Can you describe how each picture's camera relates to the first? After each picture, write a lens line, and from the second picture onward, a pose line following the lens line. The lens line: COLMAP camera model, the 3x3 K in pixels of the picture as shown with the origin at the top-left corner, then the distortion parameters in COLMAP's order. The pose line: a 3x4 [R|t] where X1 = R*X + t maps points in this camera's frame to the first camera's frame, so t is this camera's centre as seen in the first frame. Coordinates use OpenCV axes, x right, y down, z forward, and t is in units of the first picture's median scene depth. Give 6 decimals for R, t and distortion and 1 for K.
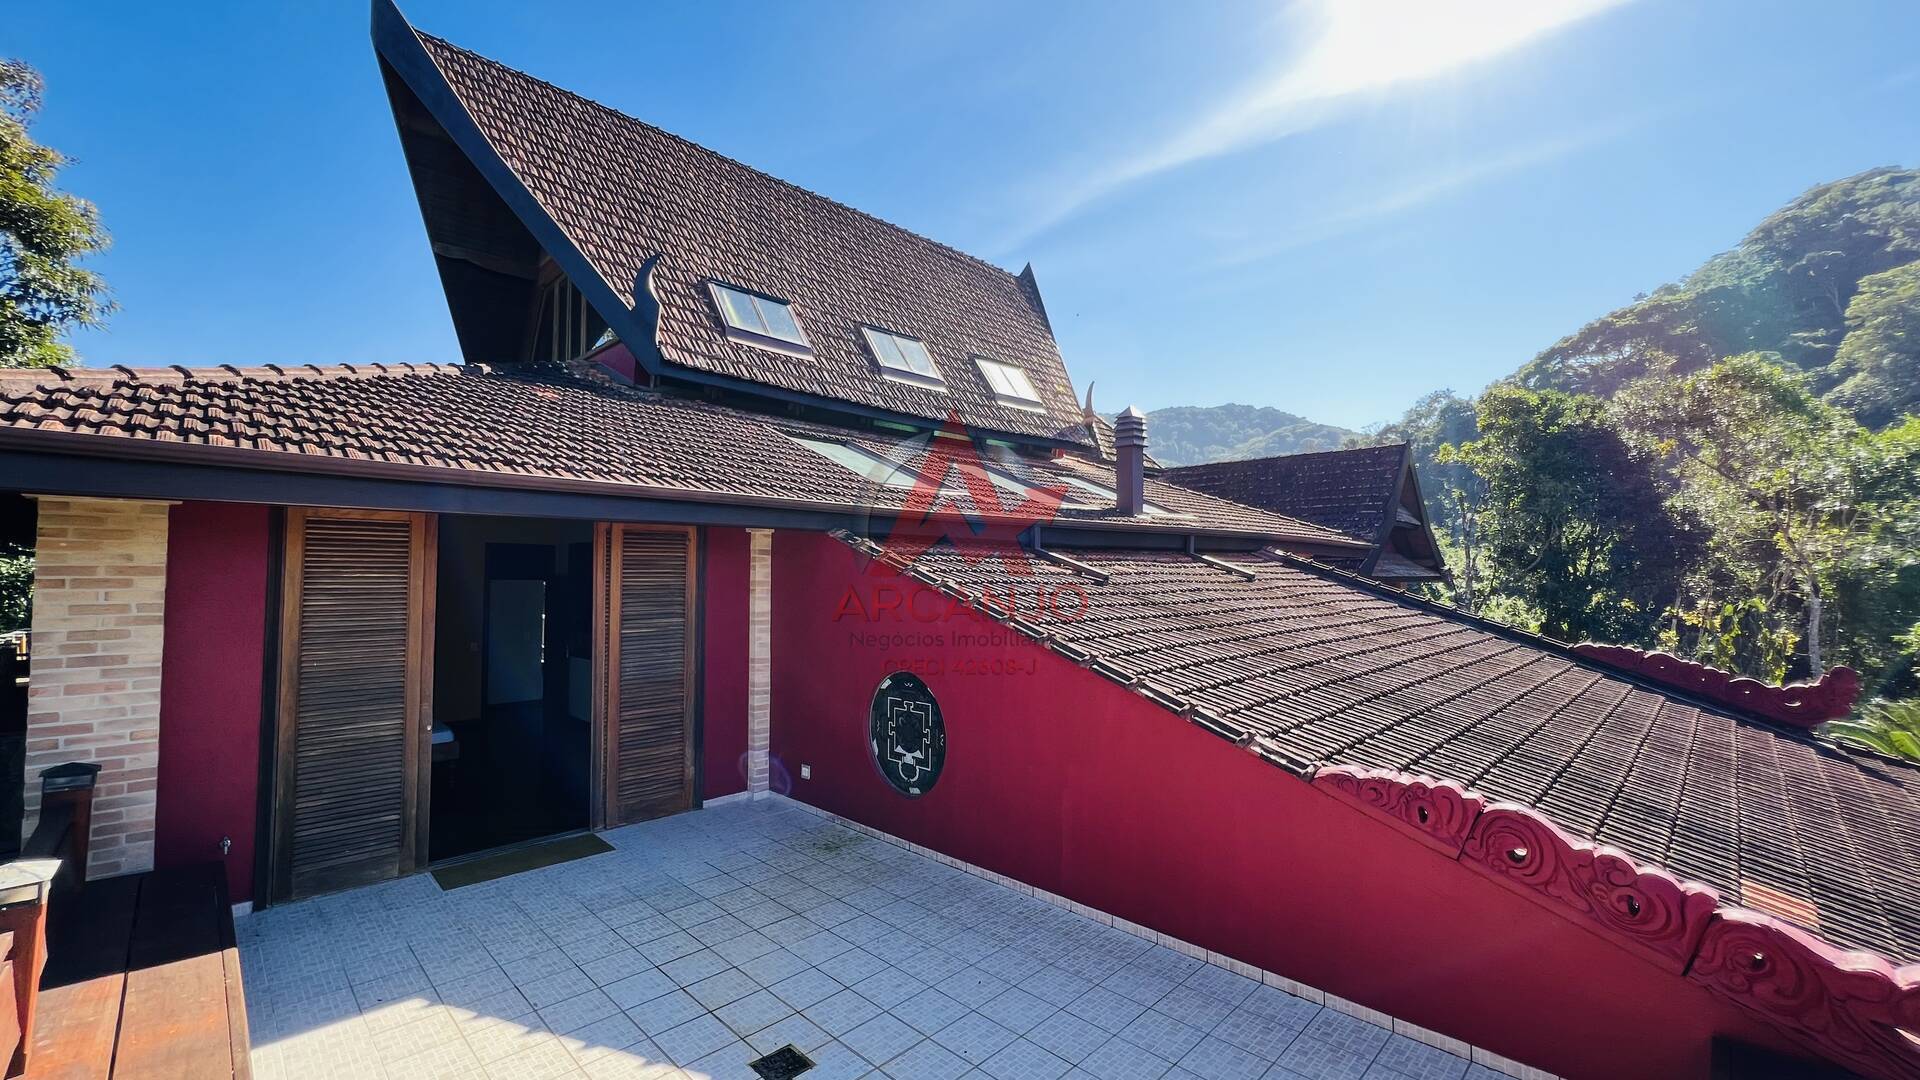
lens RADIAL K [[772.6, 0, 957.8], [0, 772.6, 545.7], [0, 0, 1]] dist [-0.005528, 0.000974]
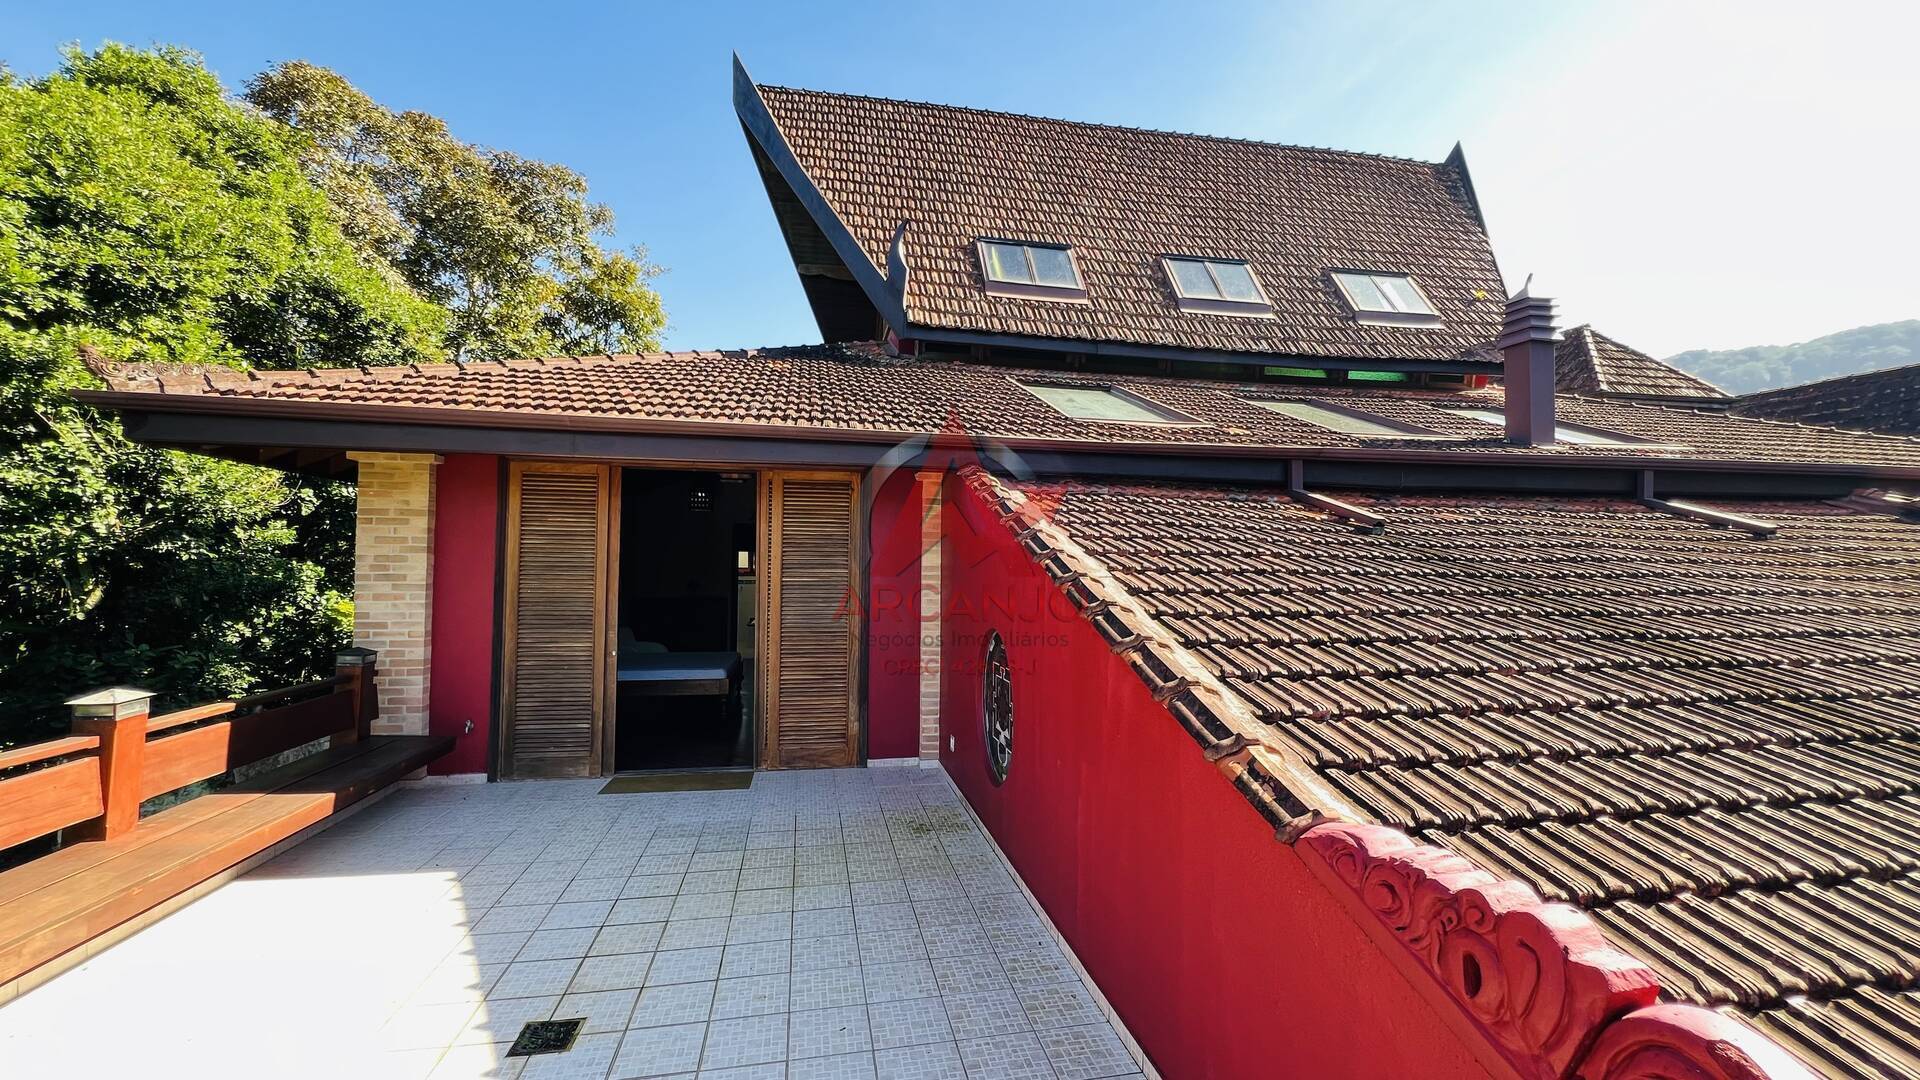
lens RADIAL K [[772.6, 0, 962.0], [0, 772.6, 545.8], [0, 0, 1]] dist [-0.005528, 0.000974]
pose [[0.824323, -0.010414, -0.566024, 0.320889], [0.012183, 0.999926, -0.000655, 0.067286], [0.565989, -0.006356, 0.824389, 0.279404]]
